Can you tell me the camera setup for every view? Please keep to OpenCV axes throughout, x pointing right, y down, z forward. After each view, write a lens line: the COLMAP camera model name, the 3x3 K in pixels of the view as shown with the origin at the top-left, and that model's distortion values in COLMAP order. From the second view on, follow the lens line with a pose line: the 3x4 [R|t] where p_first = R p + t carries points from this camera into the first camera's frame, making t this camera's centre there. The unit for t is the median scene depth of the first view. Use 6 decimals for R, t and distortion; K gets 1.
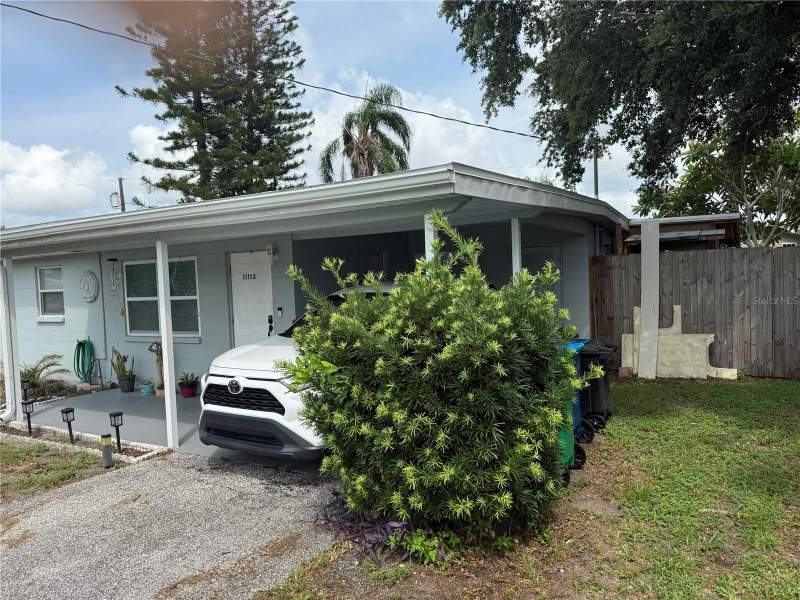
lens RADIAL K [[563.1, 0, 394.1], [0, 563.1, 301.5], [0, 0, 1]] dist [0.059338, -0.076807]
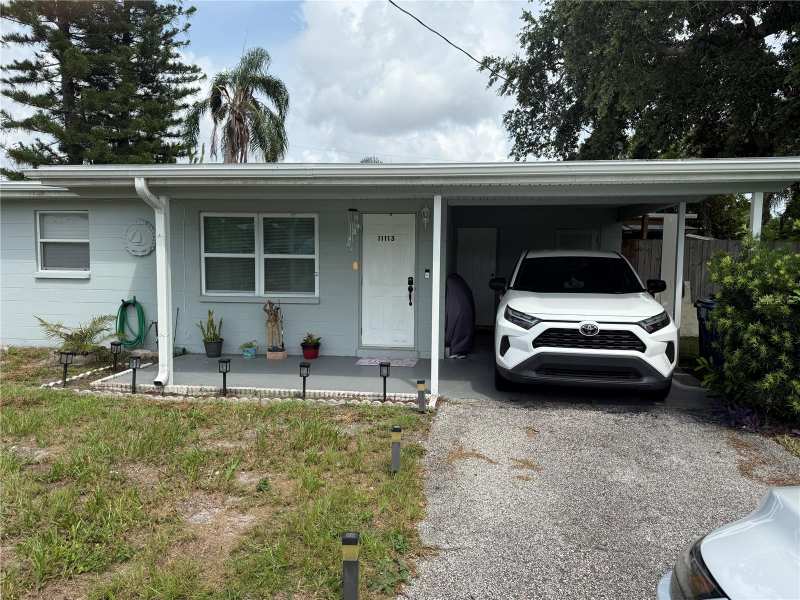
lens RADIAL K [[562.3, 0, 400.0], [0, 562.3, 300.0], [0, 0, 1]] dist [0.073425, -0.088081]
pose [[0.919824, 0.023023, 0.391654, -0.534299], [-0.032542, 0.999314, 0.017683, 0.041194], [-0.390979, -0.029010, 0.919942, 0.050848]]
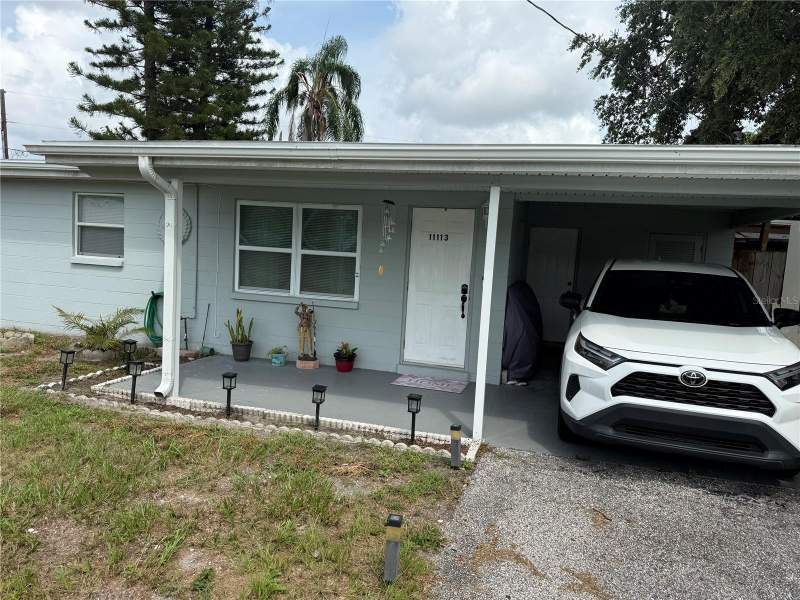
lens RADIAL K [[563.1, 0, 394.1], [0, 563.1, 301.5], [0, 0, 1]] dist [0.059338, -0.076807]
pose [[0.963817, 0.073822, 0.256140, -0.456039], [-0.086965, 0.995394, 0.040351, 0.021386], [-0.251982, -0.061166, 0.965797, 0.157138]]
